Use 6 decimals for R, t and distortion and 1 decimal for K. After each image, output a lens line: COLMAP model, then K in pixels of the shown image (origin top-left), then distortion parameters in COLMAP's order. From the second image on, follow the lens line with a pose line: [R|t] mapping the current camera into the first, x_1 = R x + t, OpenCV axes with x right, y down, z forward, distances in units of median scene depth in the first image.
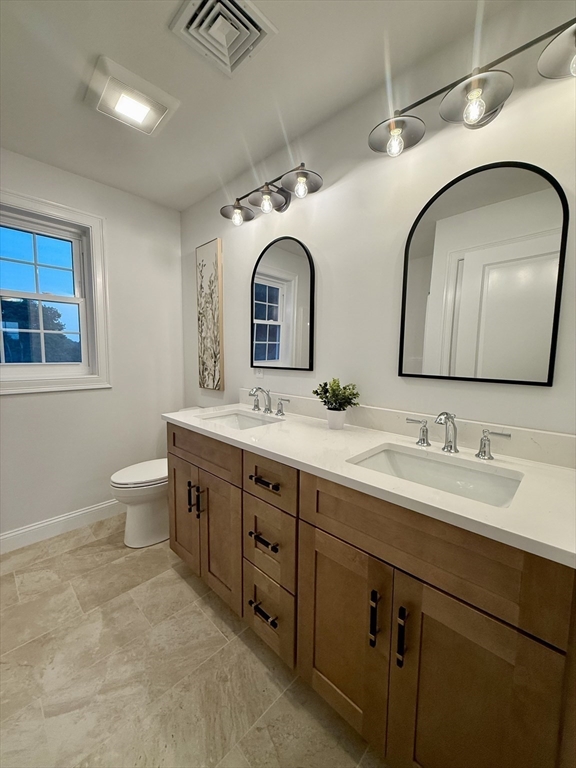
lens RADIAL K [[310.0, 0, 294.6], [0, 310.0, 377.3], [0, 0, 1]] dist [0.009279, -0.000714]
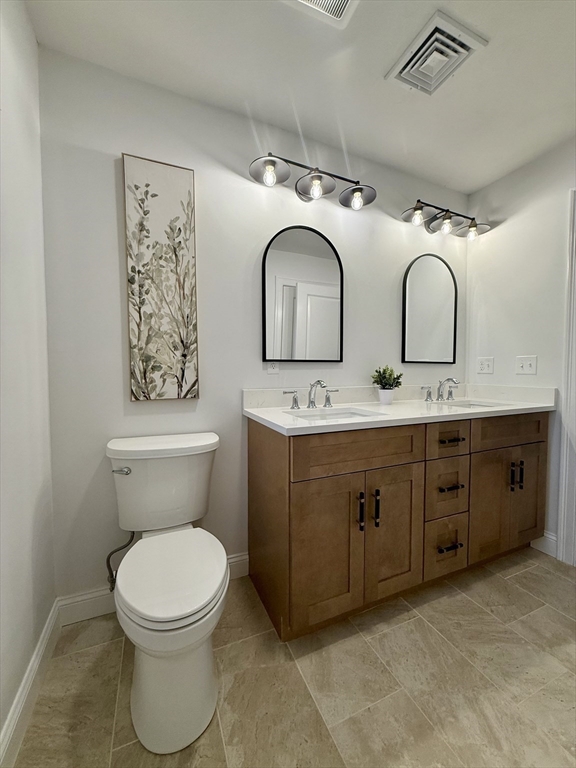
lens RADIAL K [[299.0, 0, 288.3], [0, 299.0, 383.7], [0, 0, 1]] dist [0.000697, -0.000475]
pose [[0.385229, -0.038443, 0.922020, -0.758504], [0.087046, 0.996191, 0.005167, 0.024373], [-0.918706, 0.078267, 0.387108, 0.577496]]
